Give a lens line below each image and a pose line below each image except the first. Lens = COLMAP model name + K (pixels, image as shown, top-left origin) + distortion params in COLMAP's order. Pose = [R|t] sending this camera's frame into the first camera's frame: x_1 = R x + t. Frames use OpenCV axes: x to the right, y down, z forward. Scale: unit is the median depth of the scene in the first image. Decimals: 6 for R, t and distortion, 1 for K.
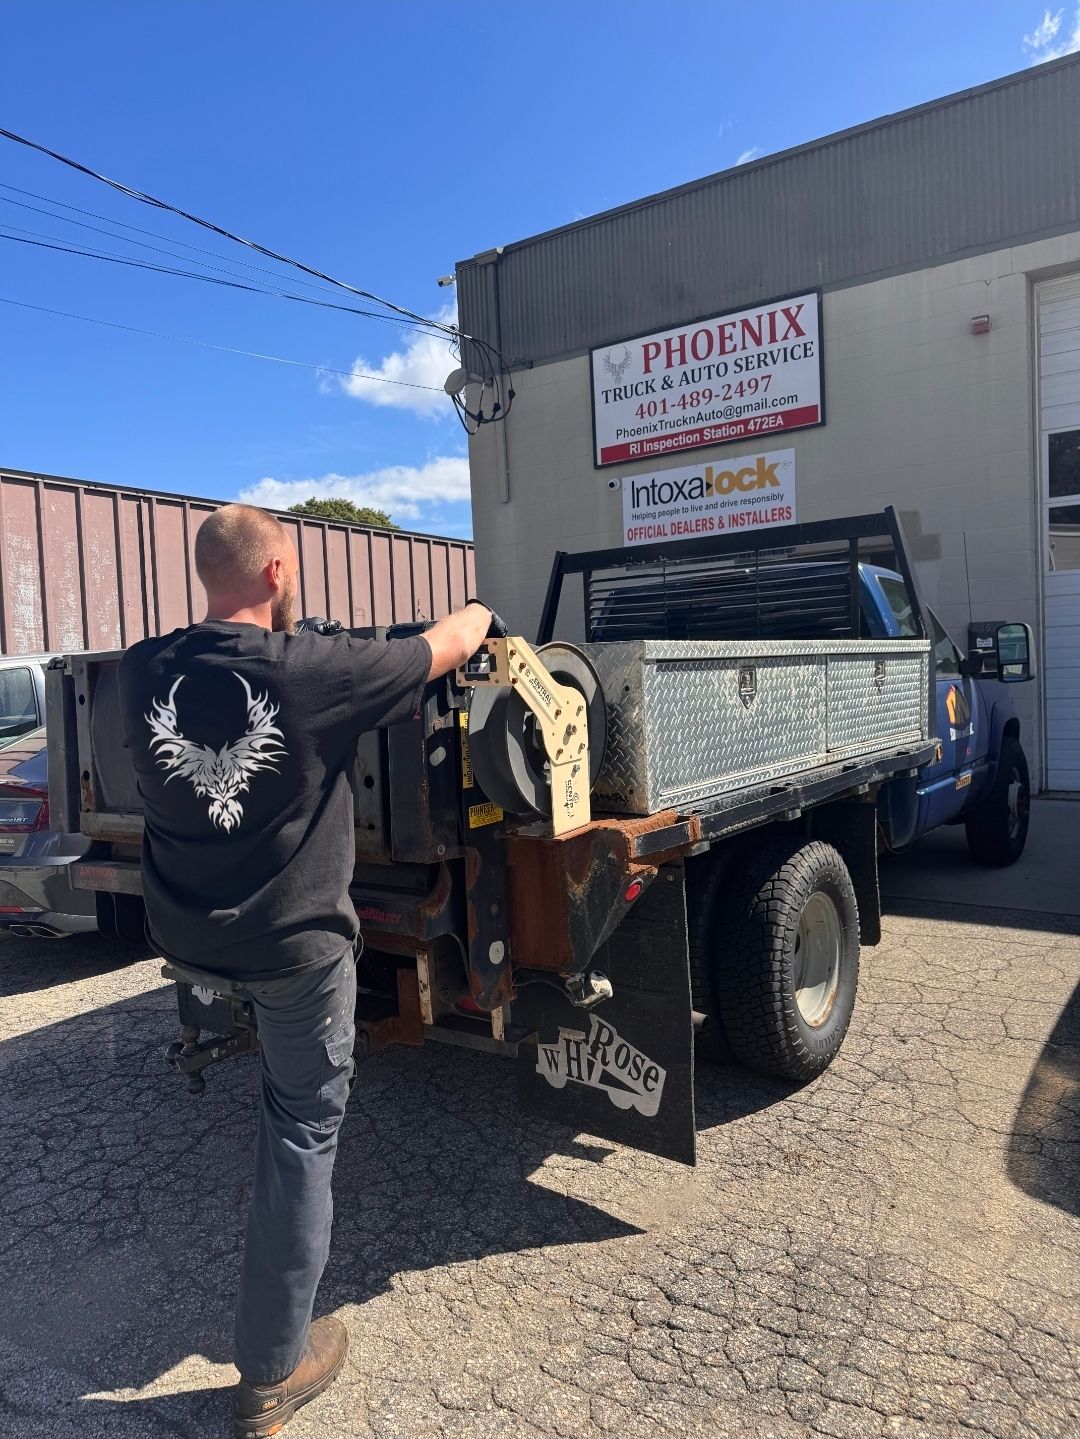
lens RADIAL K [[1036.7, 0, 540.0], [0, 1036.7, 719.5], [0, 0, 1]] dist [0.131532, -0.222646]
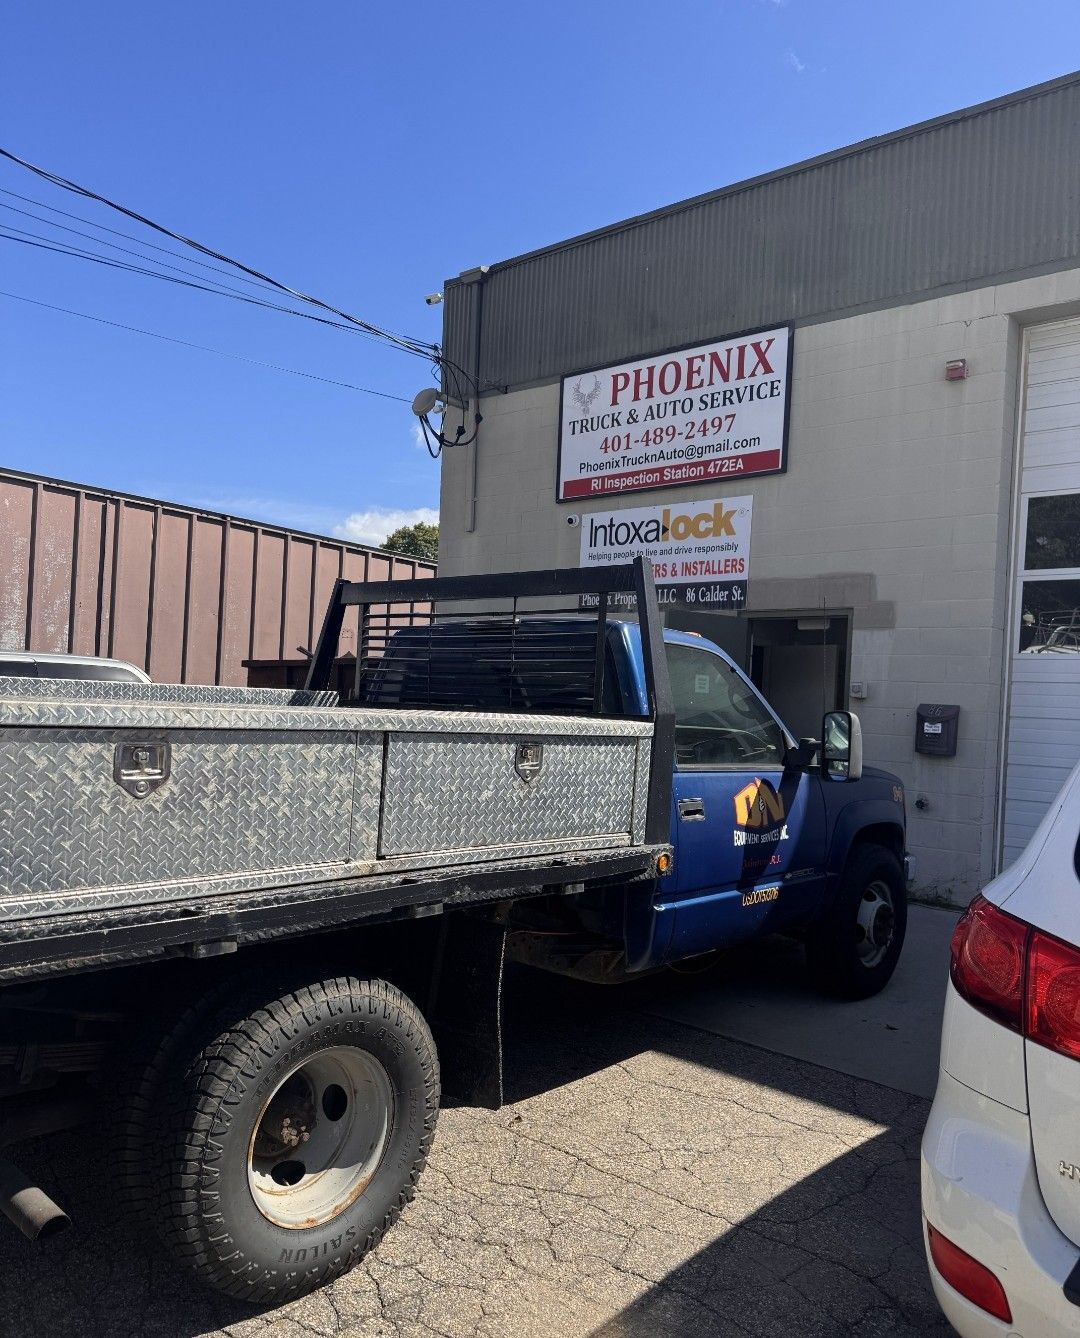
lens RADIAL K [[1028.3, 0, 542.5], [0, 1028.3, 708.7], [0, 0, 1]] dist [0.192880, -0.372342]
pose [[0.990696, 0.092140, -0.100158, 0.165134], [-0.096370, 0.994611, -0.038243, -0.021654], [0.096095, 0.047540, 0.994236, 0.091211]]
